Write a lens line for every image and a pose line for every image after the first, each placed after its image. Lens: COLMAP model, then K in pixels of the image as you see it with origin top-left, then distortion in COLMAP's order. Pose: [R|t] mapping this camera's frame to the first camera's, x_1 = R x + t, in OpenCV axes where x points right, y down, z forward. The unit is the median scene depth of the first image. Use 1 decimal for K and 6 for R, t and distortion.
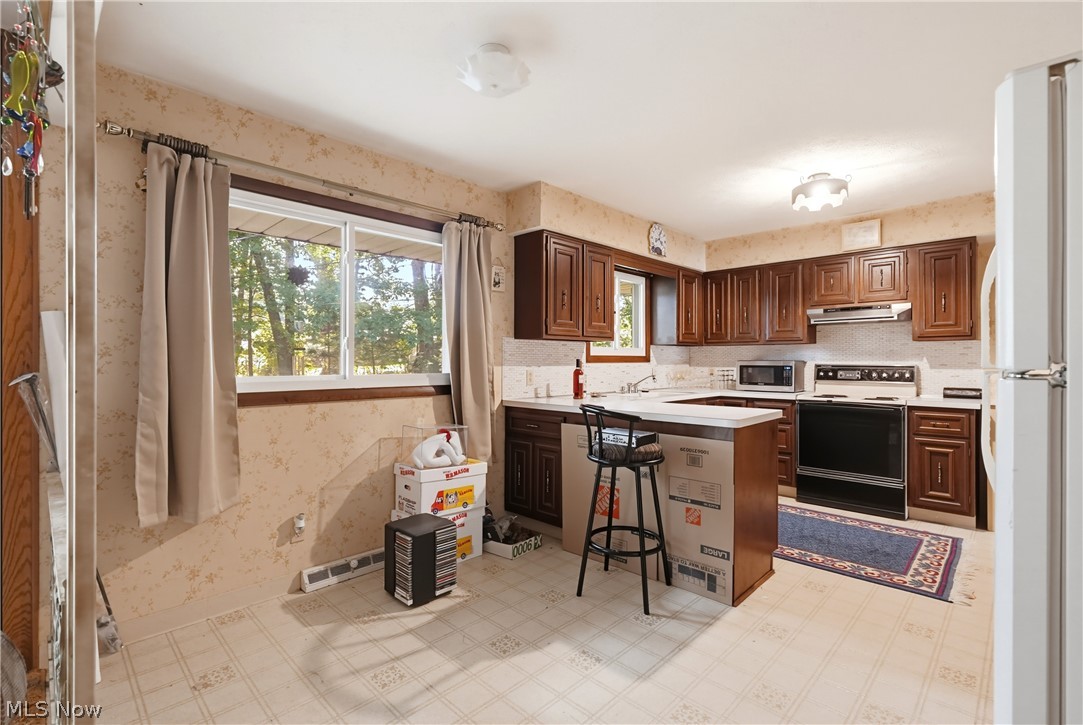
lens RADIAL K [[488.2, 0, 536.5], [0, 488.2, 359.8], [0, 0, 1]] dist [-0.008981, 0.004946]
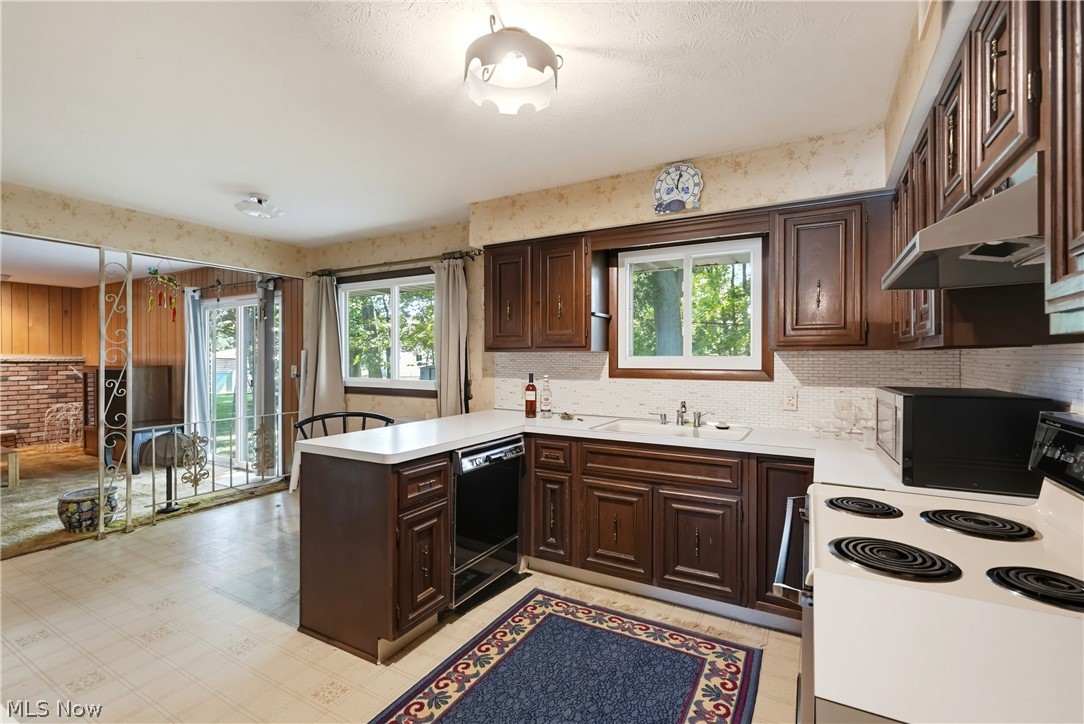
lens RADIAL K [[488.6, 0, 537.0], [0, 488.6, 359.3], [0, 0, 1]] dist [-0.008981, 0.004946]
pose [[0.264840, 0.003728, -0.964285, 0.873473], [0.000563, 0.999992, 0.004020, -0.028087], [0.964292, -0.001608, 0.264836, 0.706096]]
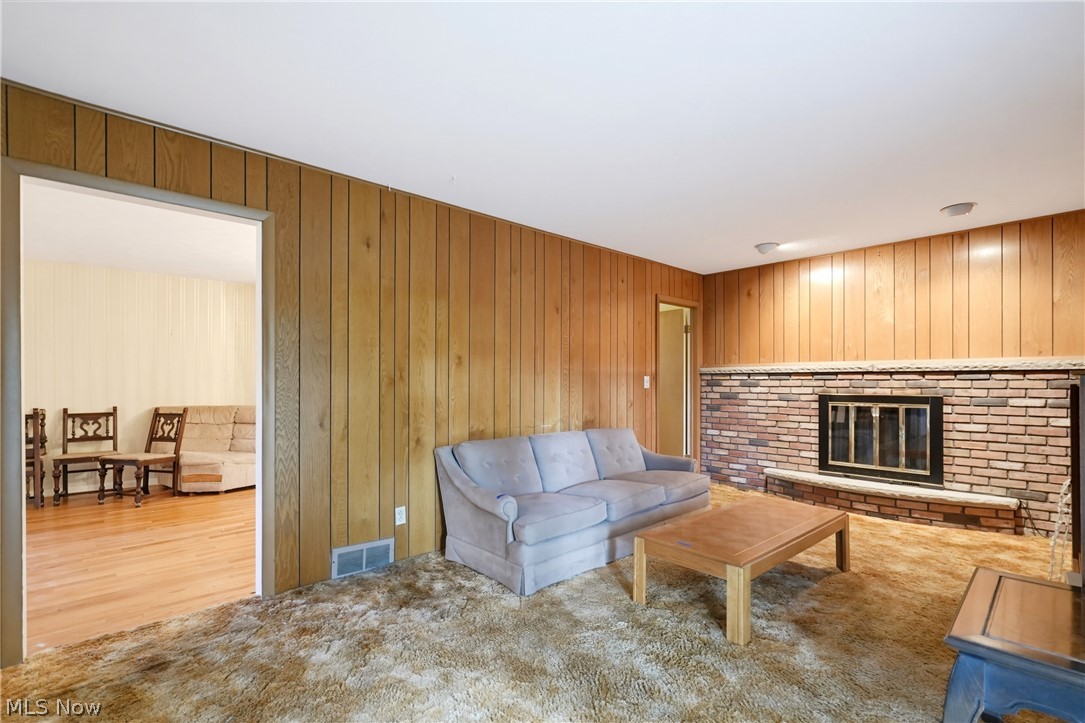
lens RADIAL K [[490.2, 0, 543.3], [0, 490.2, 383.8], [0, 0, 1]] dist [-0.000246, 0.000038]
pose [[-0.999675, -0.001533, 0.025437, -0.438981], [-0.001558, 0.999998, -0.000986, 0.014079], [-0.025436, -0.001025, -0.999676, 0.308958]]
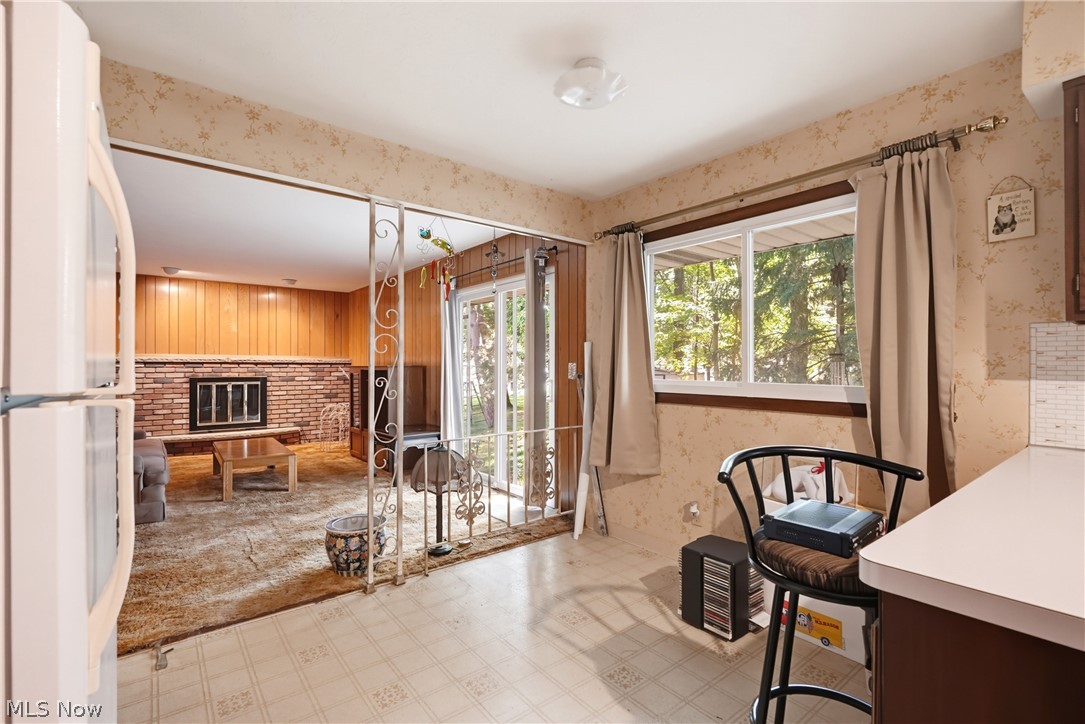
lens RADIAL K [[488.0, 0, 535.9], [0, 488.0, 362.8], [0, 0, 1]] dist [-0.000829, -0.000045]
pose [[-0.115909, -0.005492, -0.993245, 0.441152], [0.000878, 0.999984, -0.005632, -0.002871], [0.993259, -0.001525, -0.115902, 0.474940]]
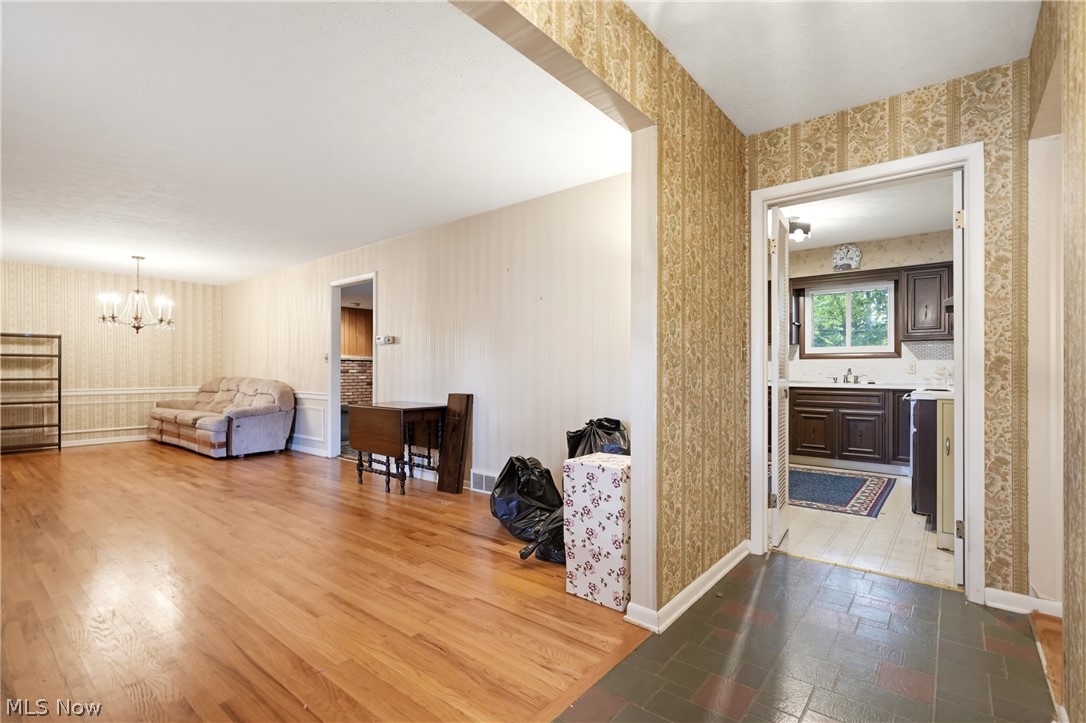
lens RADIAL K [[500.9, 0, 553.9], [0, 500.9, 367.3], [0, 0, 1]] dist [0.000265, 0.000121]
pose [[0.111062, -0.004206, -0.993805, 1.518712], [0.000369, 0.999991, -0.004191, 0.036861], [0.993813, 0.000099, 0.111063, 0.144408]]
